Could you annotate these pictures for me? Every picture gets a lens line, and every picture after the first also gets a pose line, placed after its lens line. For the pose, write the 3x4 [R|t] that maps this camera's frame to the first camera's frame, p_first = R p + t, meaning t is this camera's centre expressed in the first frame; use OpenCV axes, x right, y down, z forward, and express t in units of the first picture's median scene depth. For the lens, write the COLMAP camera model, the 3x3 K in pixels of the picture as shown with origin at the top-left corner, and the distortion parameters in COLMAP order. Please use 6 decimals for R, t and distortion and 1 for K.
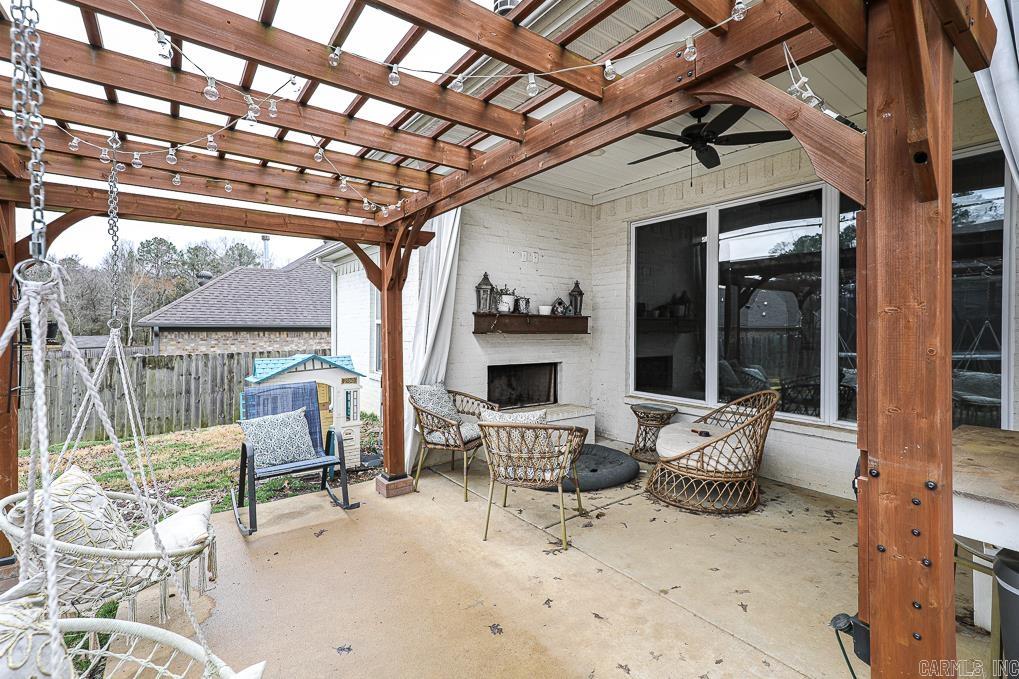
lens RADIAL K [[452.4, 0, 541.9], [0, 452.4, 332.1], [0, 0, 1]] dist [0.001275, 0.000196]
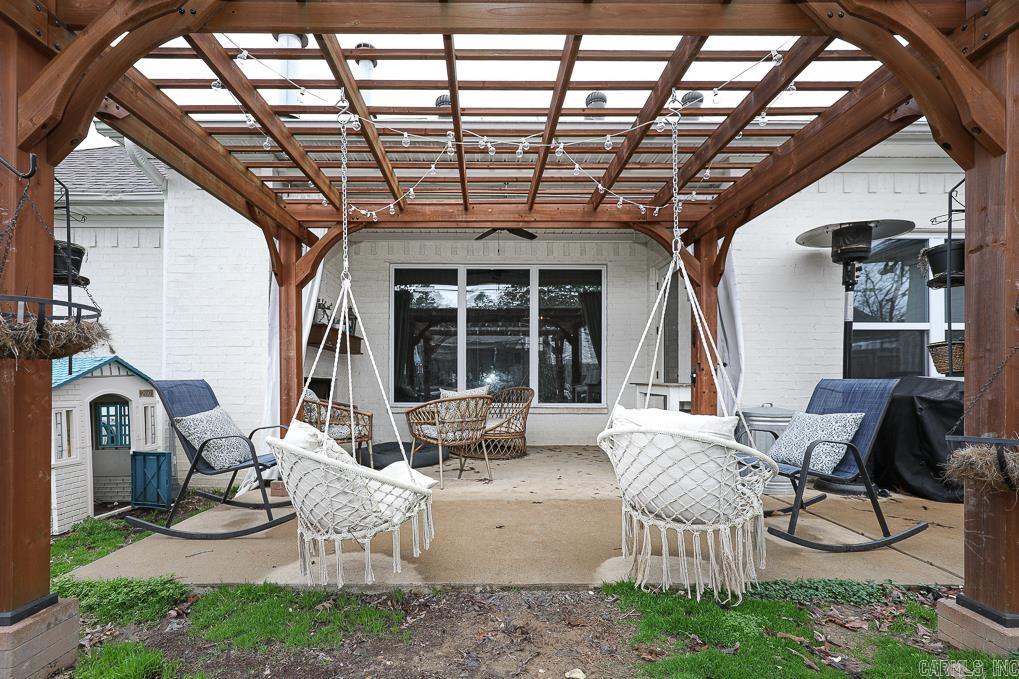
lens RADIAL K [[448.7, 0, 488.3], [0, 448.7, 385.9], [0, 0, 1]] dist [-0.001697, -0.000014]
pose [[0.626859, -0.006213, 0.779108, -0.660976], [0.012291, 0.999923, -0.001916, 0.103098], [-0.779036, 0.010777, 0.626886, 0.048092]]
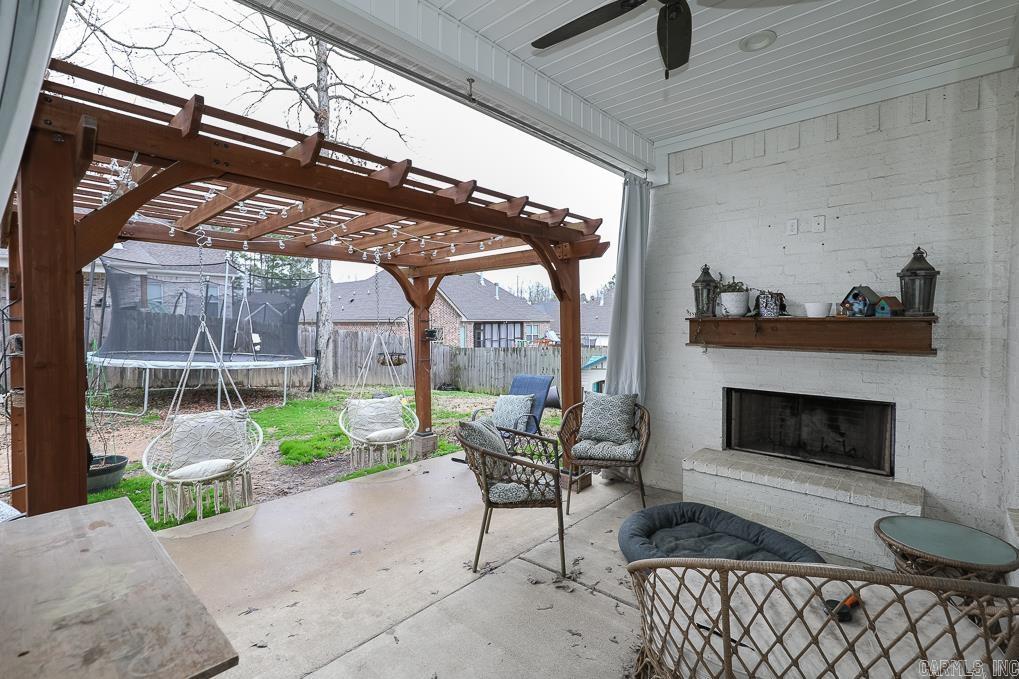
lens RADIAL K [[473.3, 0, 509.5], [0, 473.3, 336.9], [0, 0, 1]] dist [-0.006561, 0.000180]
pose [[0.147390, 0.020374, -0.988869, 0.635999], [-0.003706, 0.999792, 0.020047, -0.025462], [0.989072, 0.000710, 0.147435, 0.558691]]
